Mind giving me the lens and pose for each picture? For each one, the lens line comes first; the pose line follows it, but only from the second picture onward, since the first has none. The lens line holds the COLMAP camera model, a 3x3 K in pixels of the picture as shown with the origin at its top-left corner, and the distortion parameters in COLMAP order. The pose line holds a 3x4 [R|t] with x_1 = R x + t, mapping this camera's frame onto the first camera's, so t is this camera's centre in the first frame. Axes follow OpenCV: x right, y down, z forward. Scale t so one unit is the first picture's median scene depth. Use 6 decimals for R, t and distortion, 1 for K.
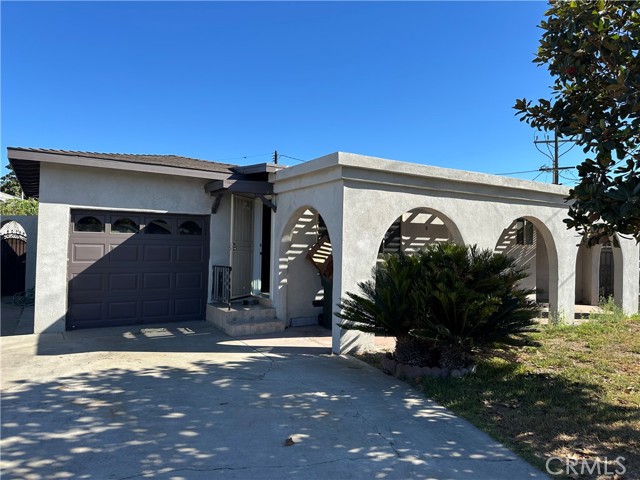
lens RADIAL K [[456.8, 0, 311.7], [0, 456.8, 231.3], [0, 0, 1]] dist [0.086362, -0.053238]
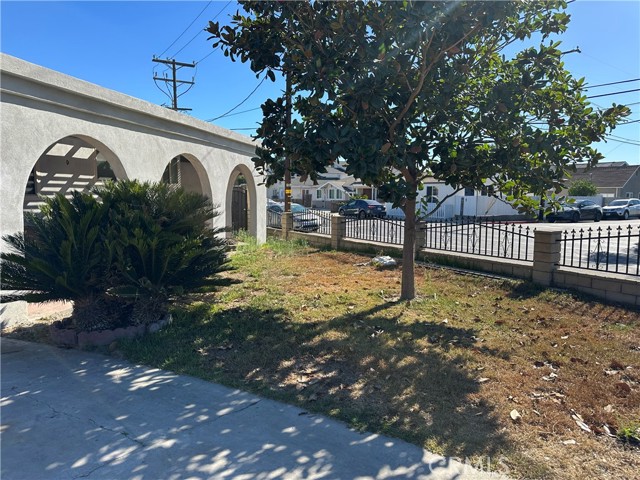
lens RADIAL K [[467.9, 0, 321.9], [0, 467.9, 236.6], [0, 0, 1]] dist [0.053140, -0.064808]
pose [[0.691805, -0.080254, 0.717611, -0.083233], [-0.021314, 0.991102, 0.131387, 0.006337], [-0.721770, -0.106190, 0.683939, 0.138502]]
